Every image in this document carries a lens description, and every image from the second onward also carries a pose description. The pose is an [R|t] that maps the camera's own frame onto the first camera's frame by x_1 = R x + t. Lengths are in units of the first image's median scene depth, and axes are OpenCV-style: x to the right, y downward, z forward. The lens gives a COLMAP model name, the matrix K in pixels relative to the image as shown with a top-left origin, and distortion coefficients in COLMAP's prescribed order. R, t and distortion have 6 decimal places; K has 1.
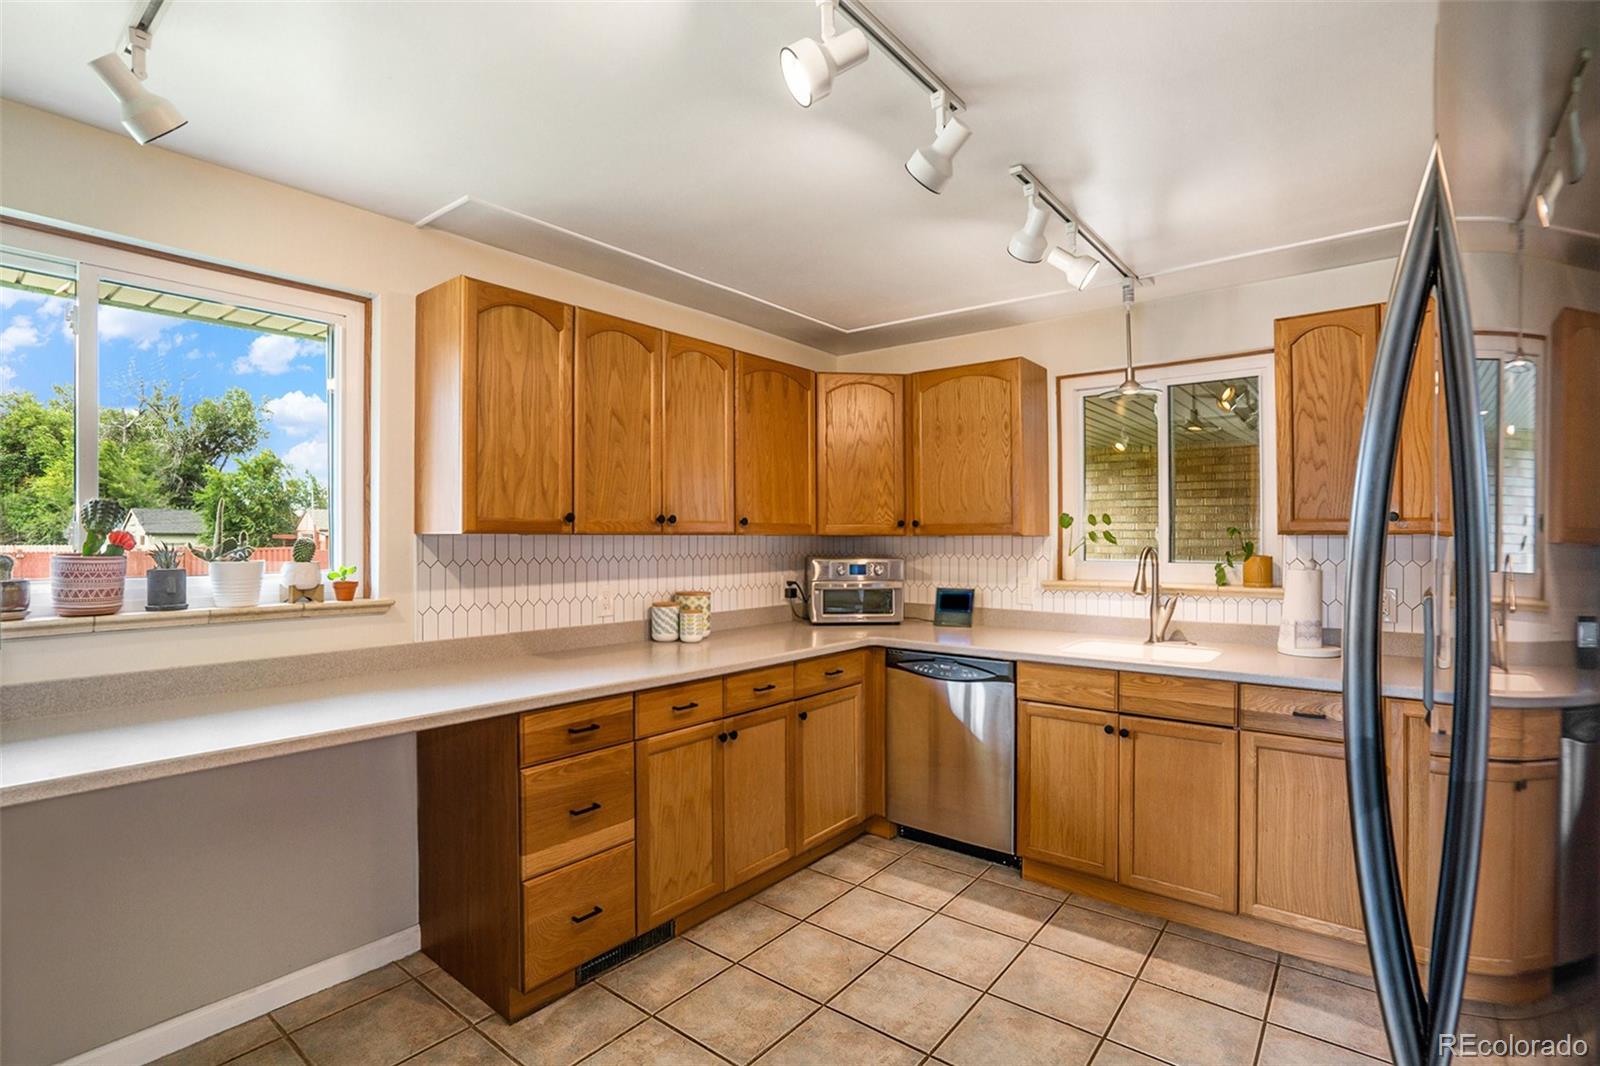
lens RADIAL K [[766.8, 0, 798.3], [0, 766.8, 525.0], [0, 0, 1]] dist [-0.036193, 0.008152]
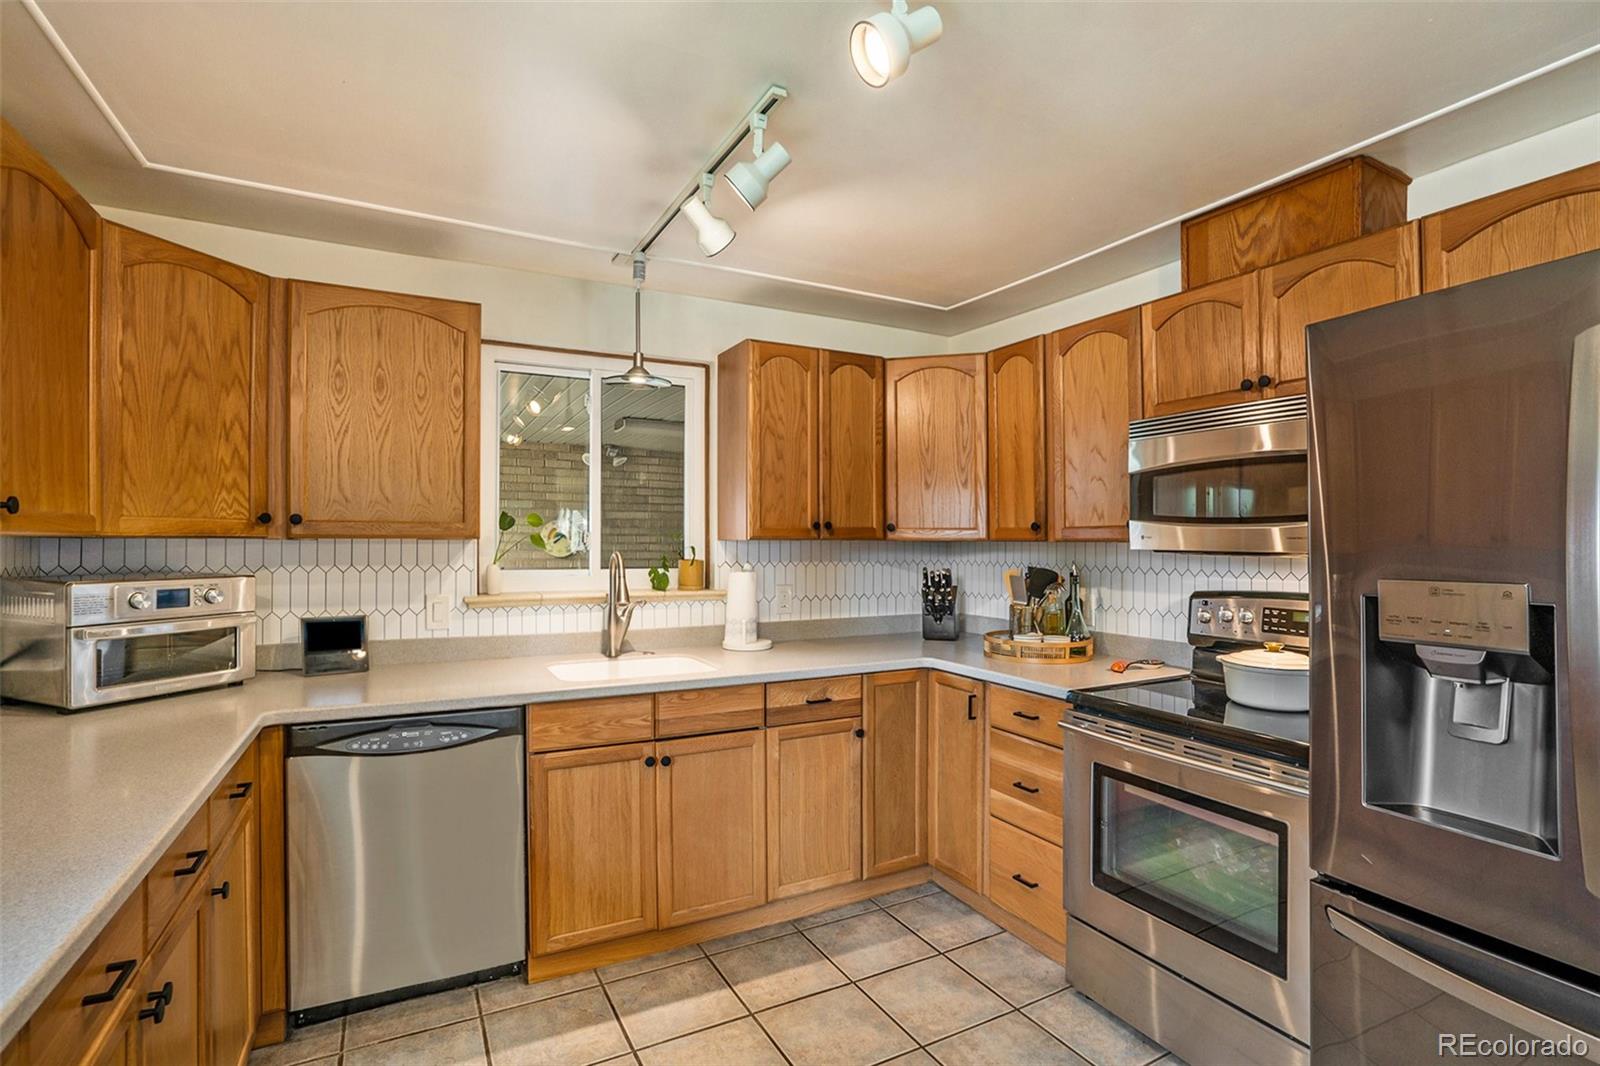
lens RADIAL K [[766.8, 0, 798.4], [0, 766.8, 536.6], [0, 0, 1]] dist [-0.036193, 0.008152]
pose [[0.389610, 0.005114, 0.920966, -0.315163], [-0.020168, 0.999792, 0.002980, 0.002664], [-0.920759, -0.019735, 0.389632, 0.468182]]
